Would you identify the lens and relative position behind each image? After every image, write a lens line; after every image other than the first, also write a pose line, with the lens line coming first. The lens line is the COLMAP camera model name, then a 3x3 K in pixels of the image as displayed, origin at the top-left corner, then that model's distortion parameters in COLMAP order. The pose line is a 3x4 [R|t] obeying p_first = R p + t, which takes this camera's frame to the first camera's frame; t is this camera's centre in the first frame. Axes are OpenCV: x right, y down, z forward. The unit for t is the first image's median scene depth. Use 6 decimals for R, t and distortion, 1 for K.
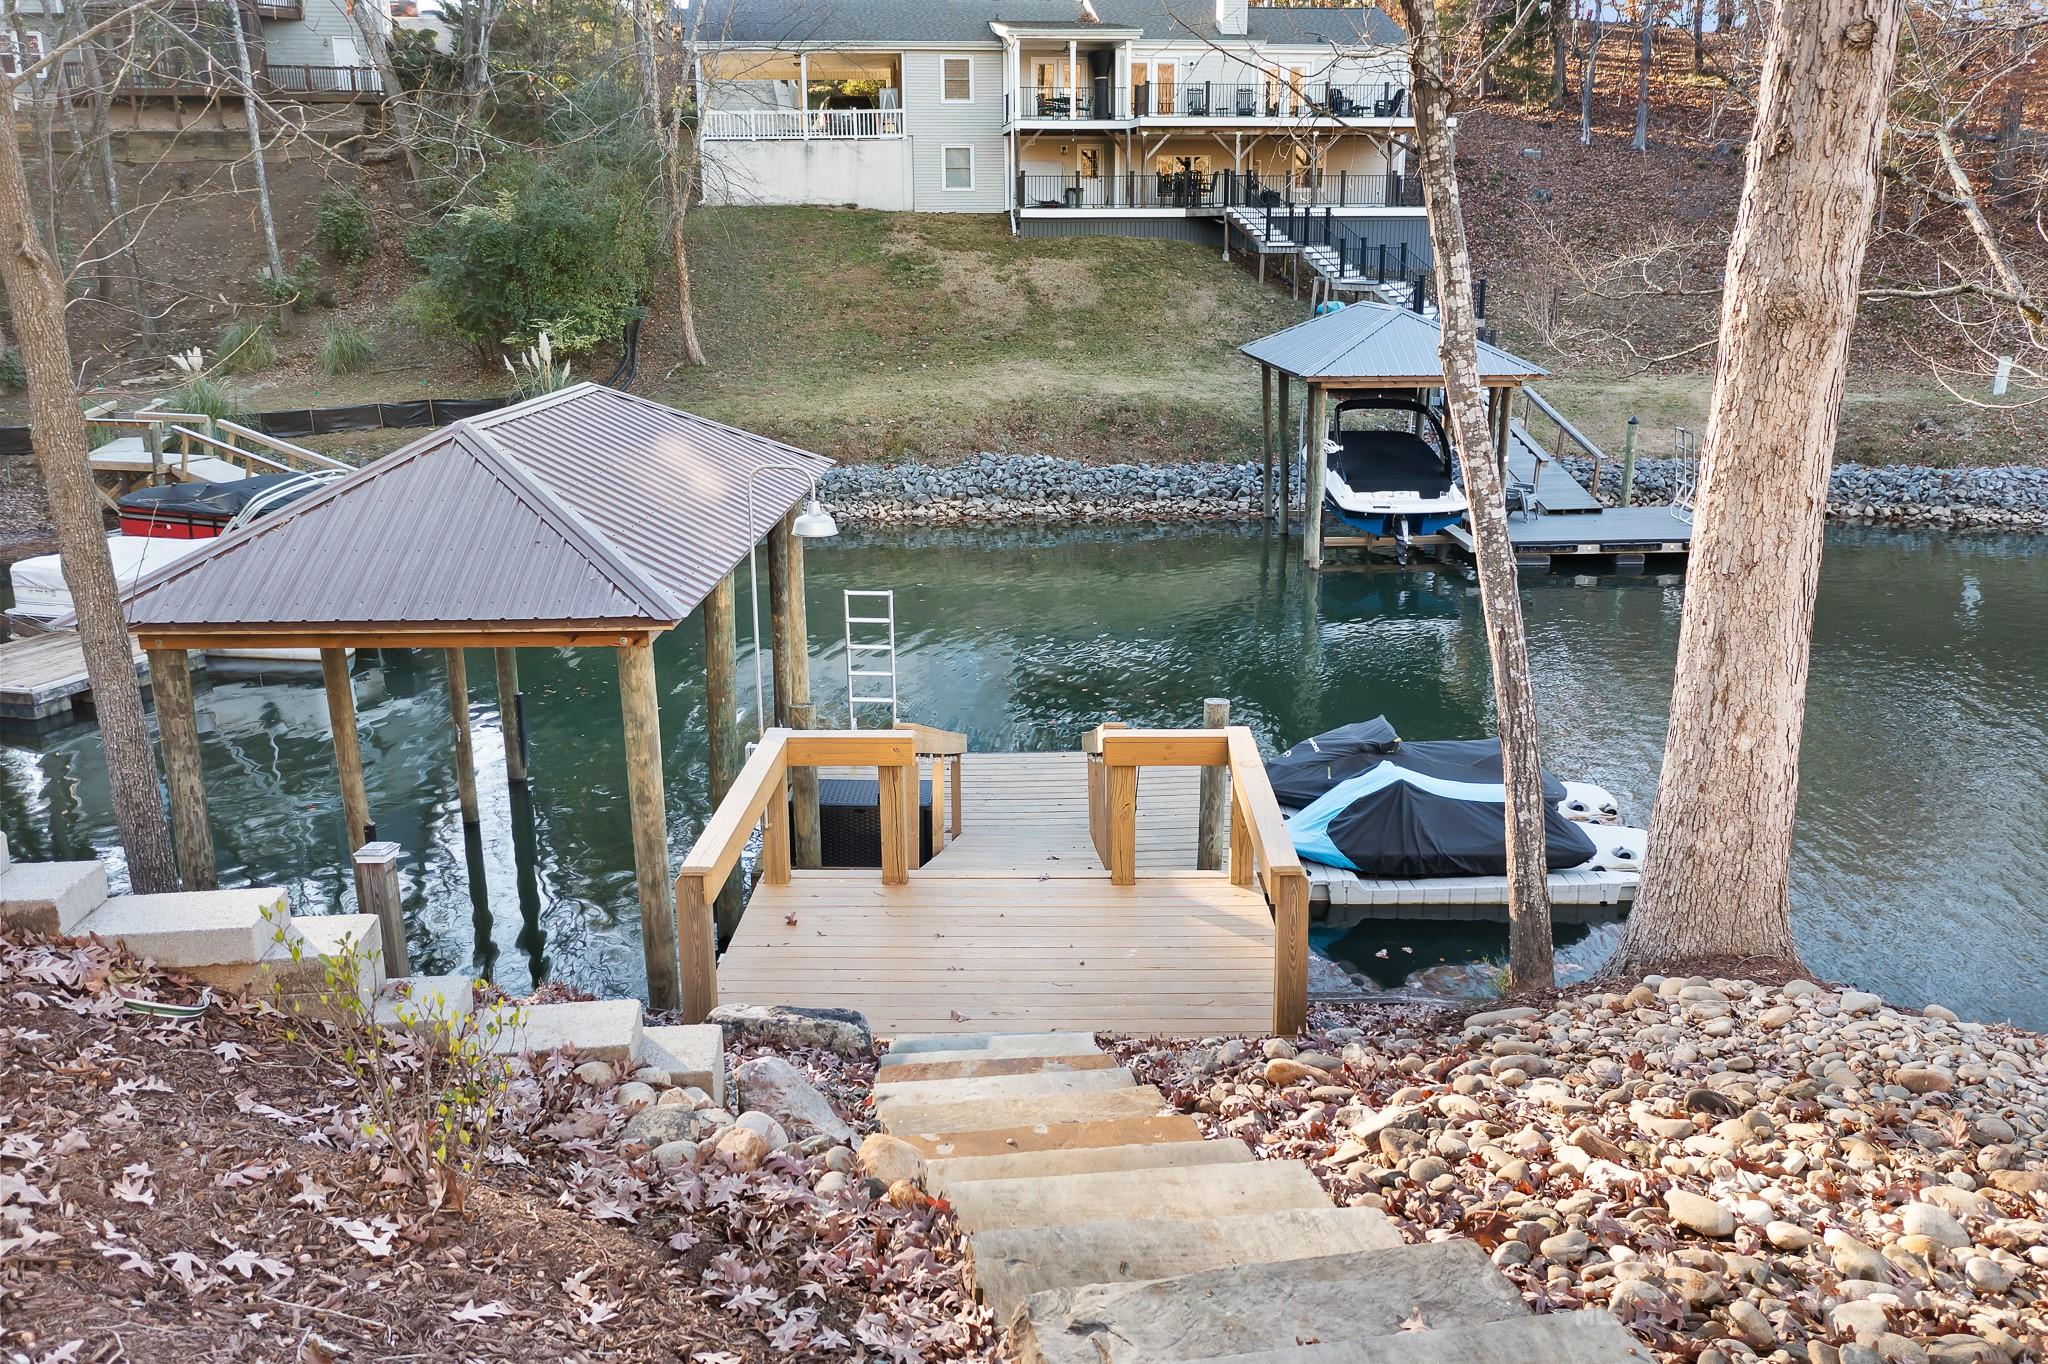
lens RADIAL K [[1610.5, 0, 1024.0], [0, 1610.5, 682.0], [0, 0, 1]] dist [-0.030972, -0.000627]
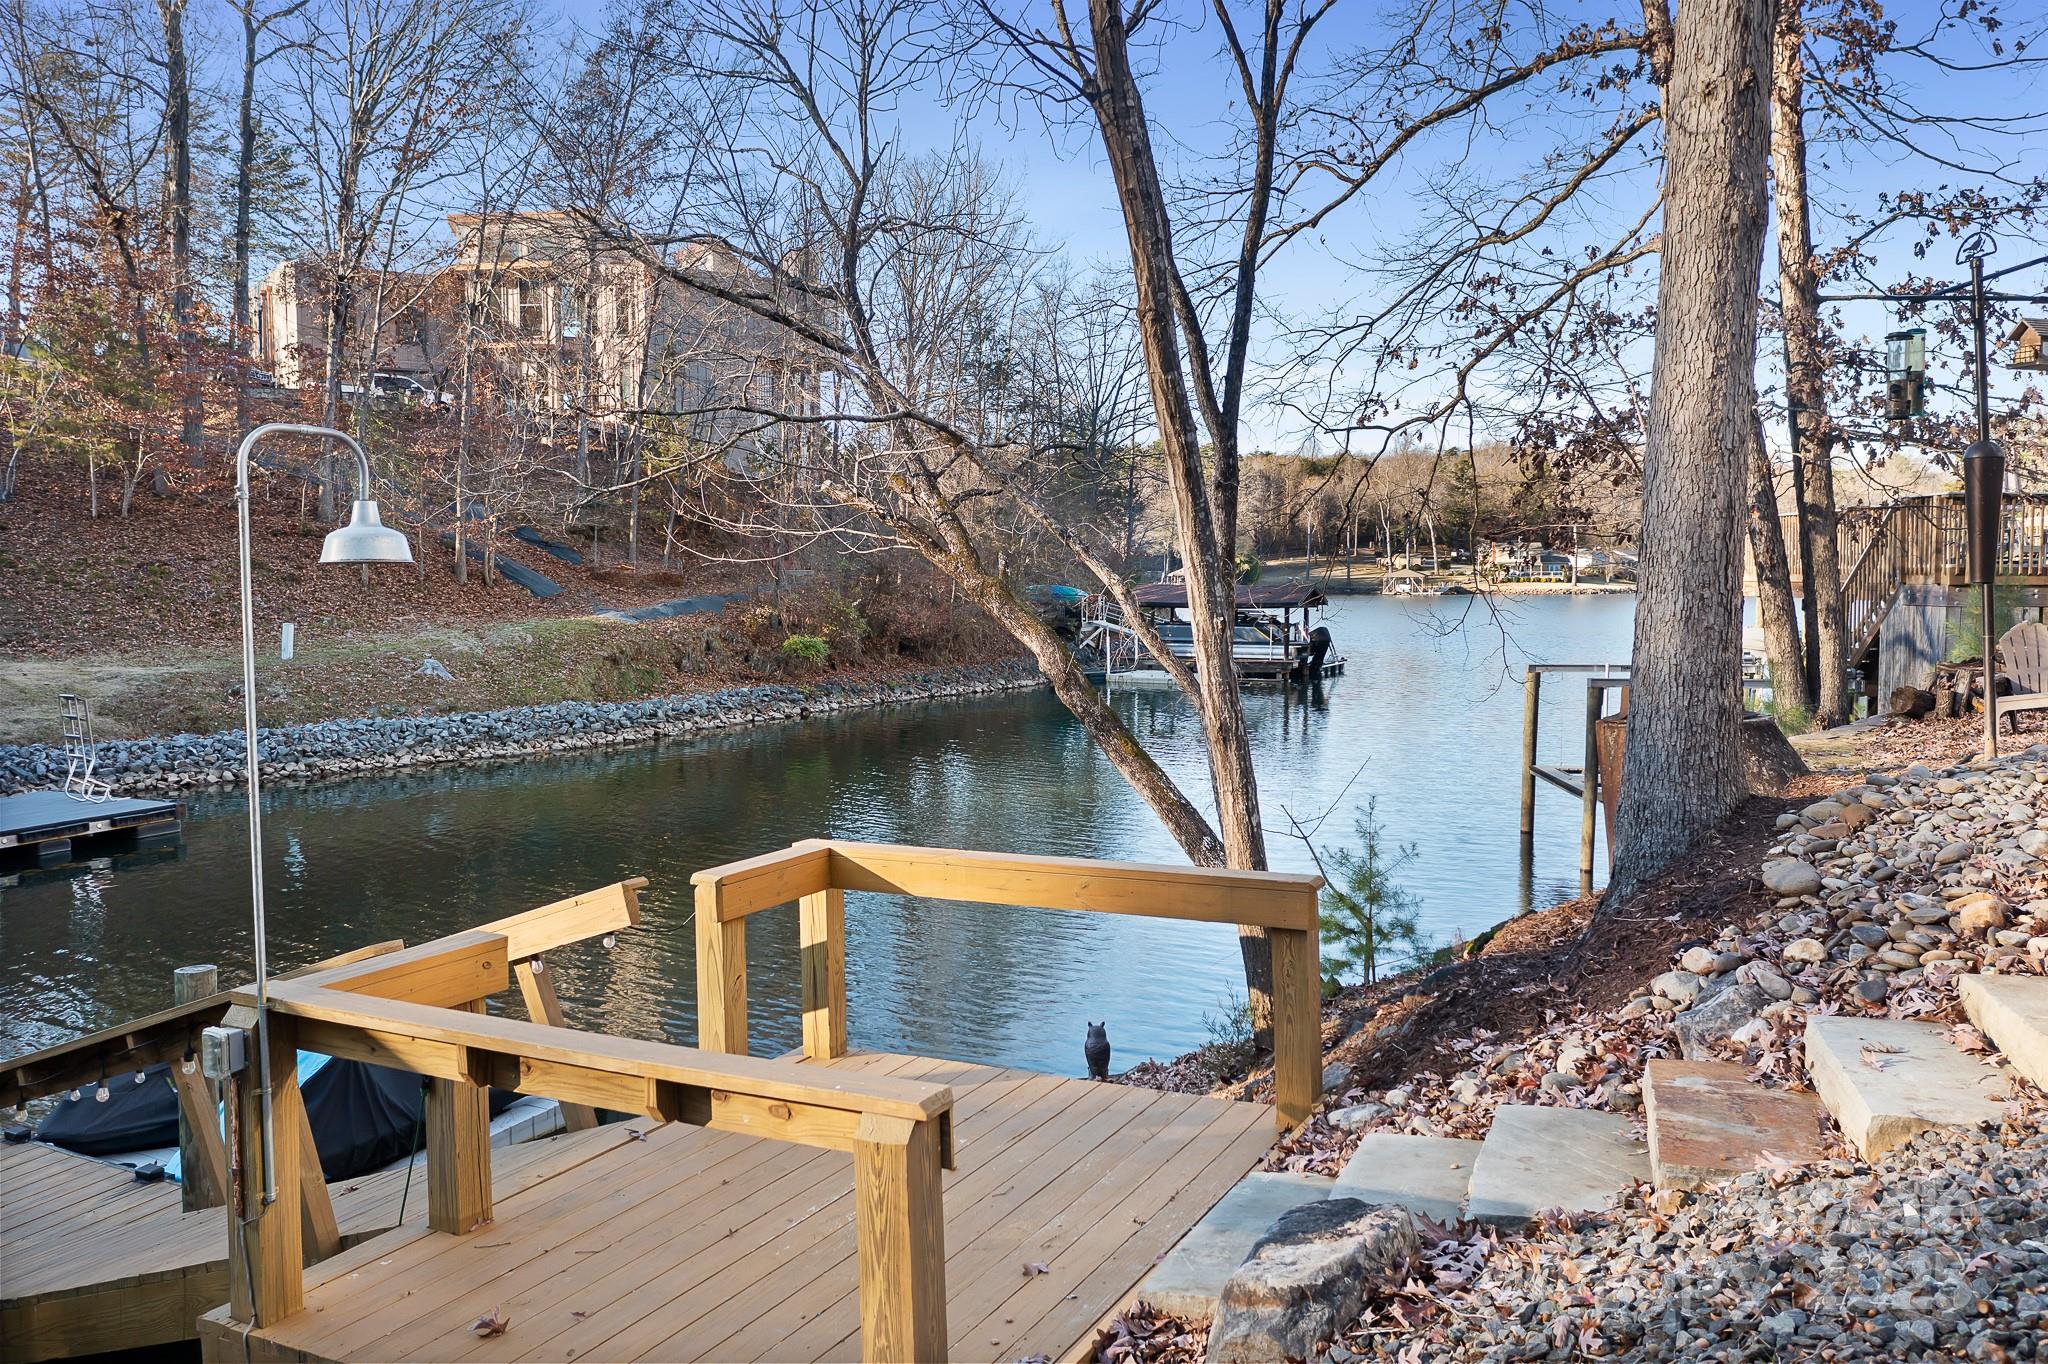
lens RADIAL K [[1610.5, 0, 1024.0], [0, 1610.5, 682.0], [0, 0, 1]] dist [-0.030972, -0.000627]
pose [[0.446050, -0.058222, 0.893112, -0.117991], [0.236926, 0.969964, -0.055096, 0.005372], [-0.863079, 0.236177, 0.446447, 0.141156]]
